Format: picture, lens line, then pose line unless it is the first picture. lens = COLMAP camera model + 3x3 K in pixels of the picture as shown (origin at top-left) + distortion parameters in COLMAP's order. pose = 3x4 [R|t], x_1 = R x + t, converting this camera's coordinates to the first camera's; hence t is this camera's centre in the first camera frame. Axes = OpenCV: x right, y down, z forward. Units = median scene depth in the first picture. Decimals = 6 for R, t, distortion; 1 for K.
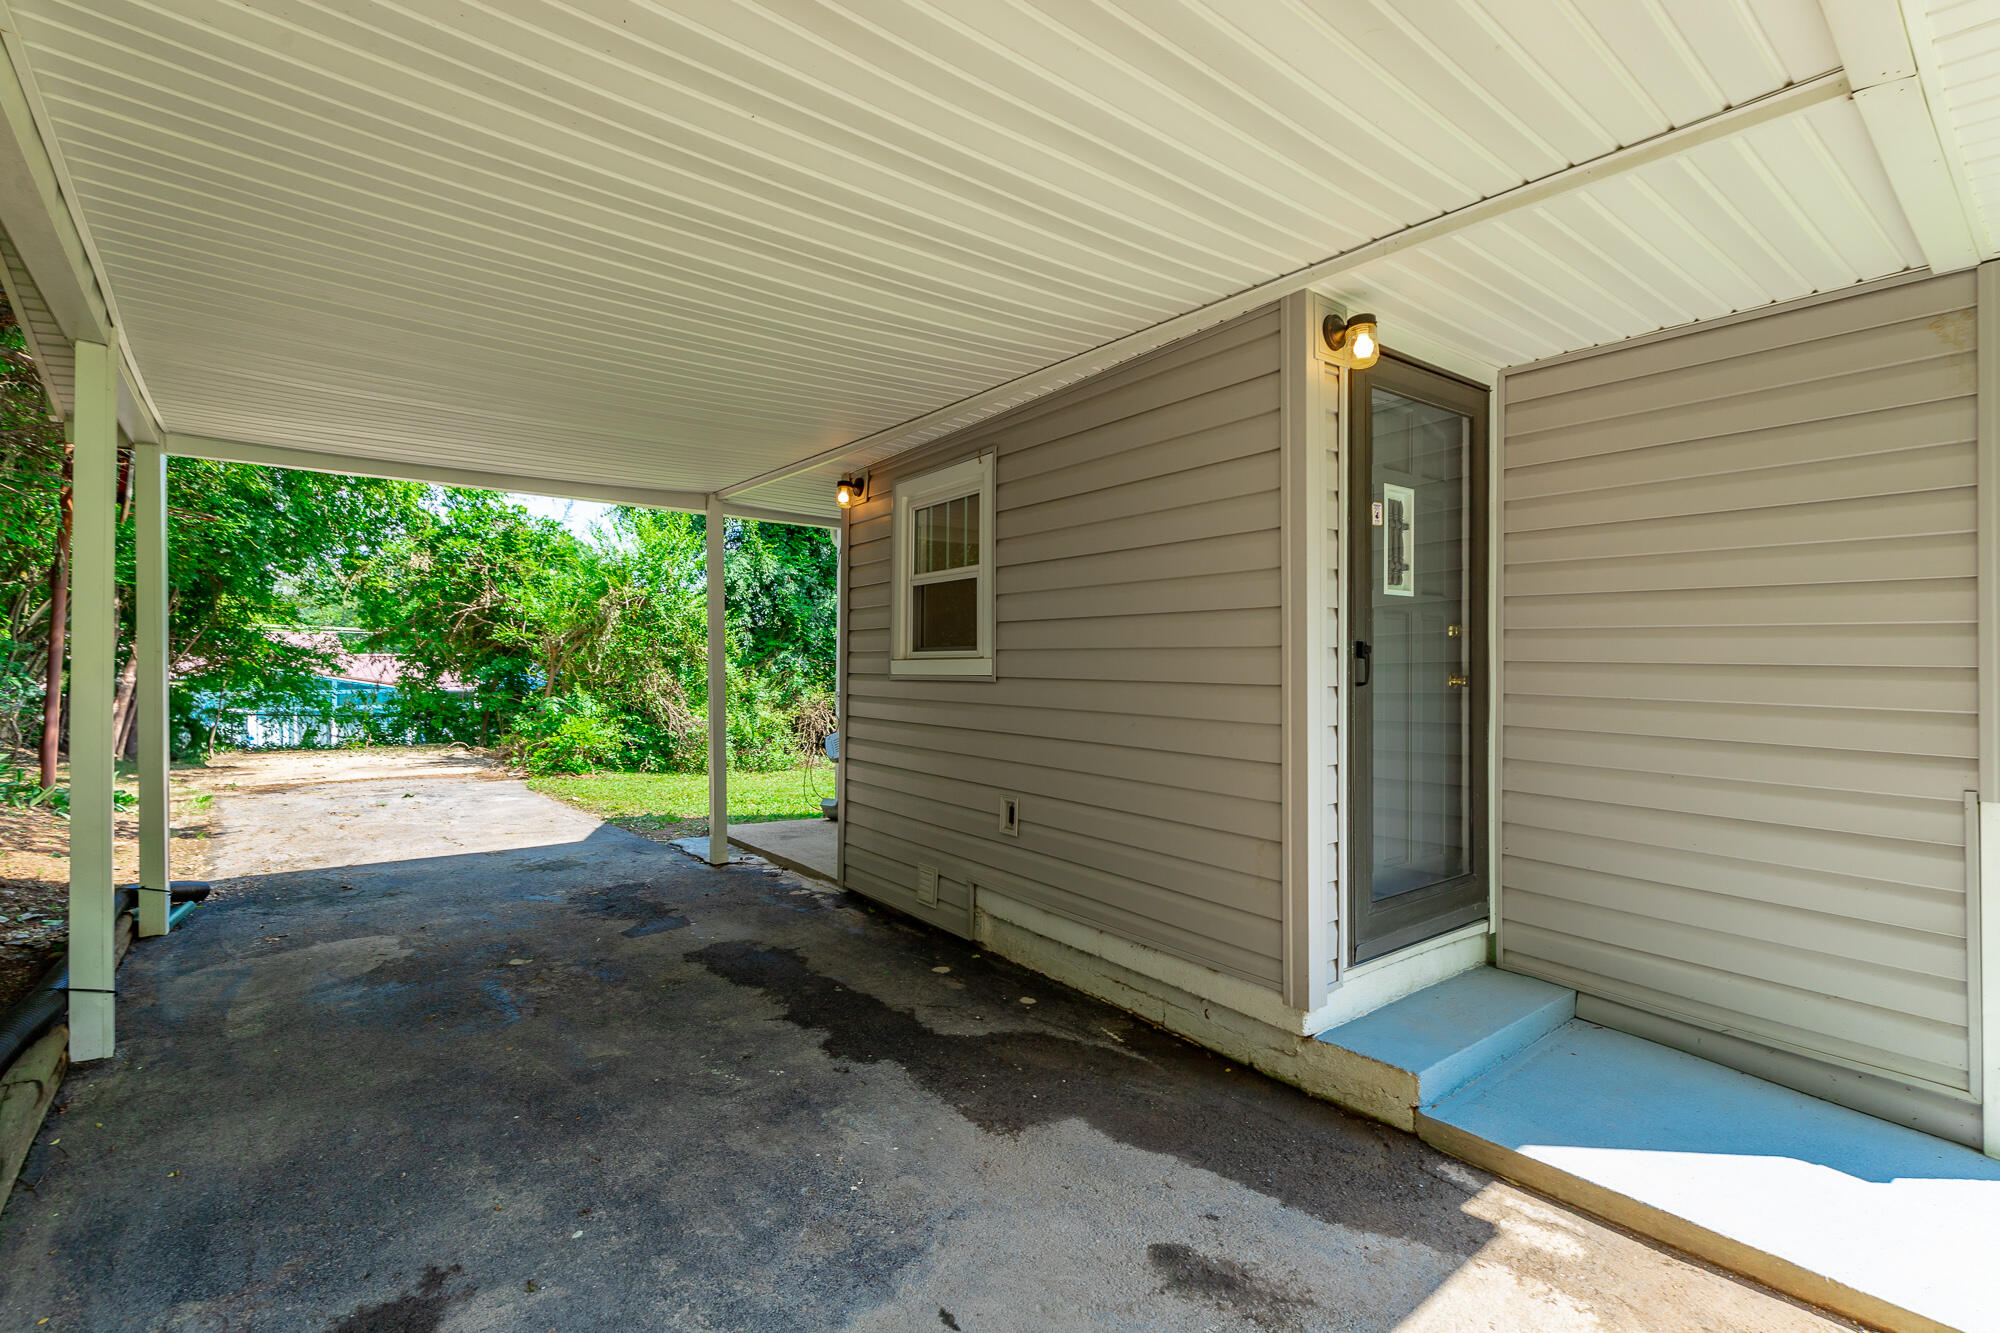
lens RADIAL K [[902.4, 0, 1009.1], [0, 902.4, 672.5], [0, 0, 1]] dist [0.003831, -0.000197]
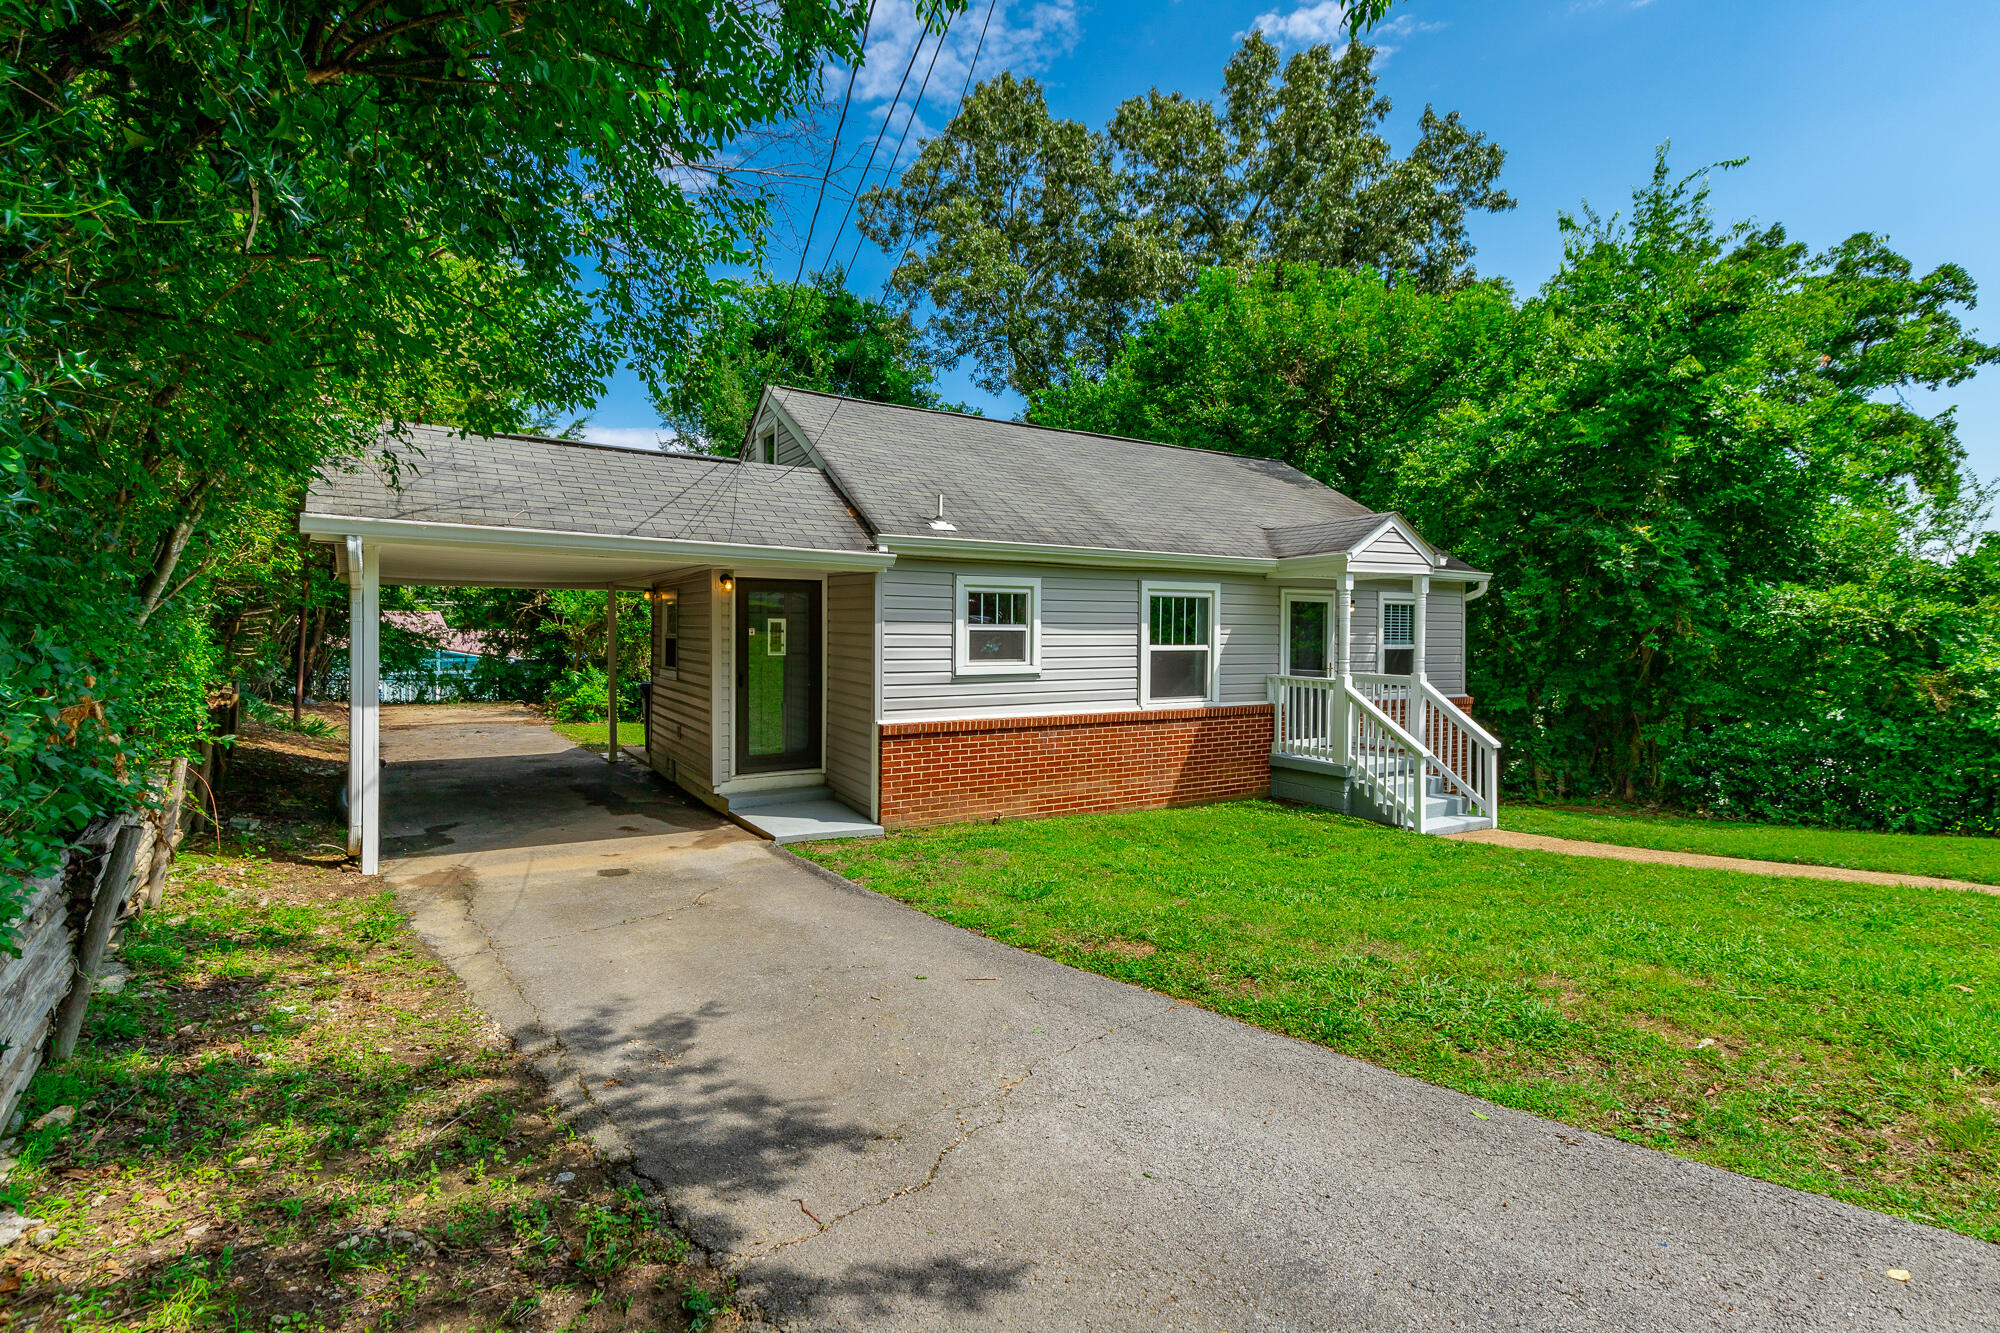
lens RADIAL K [[908.9, 0, 1007.3], [0, 908.9, 645.6], [0, 0, 1]] dist [0.000673, -0.000224]
pose [[0.996662, 0.009713, -0.081064, 0.280589], [-0.009036, 0.999921, 0.008722, -0.029262], [0.081143, -0.007961, 0.996671, -0.376844]]
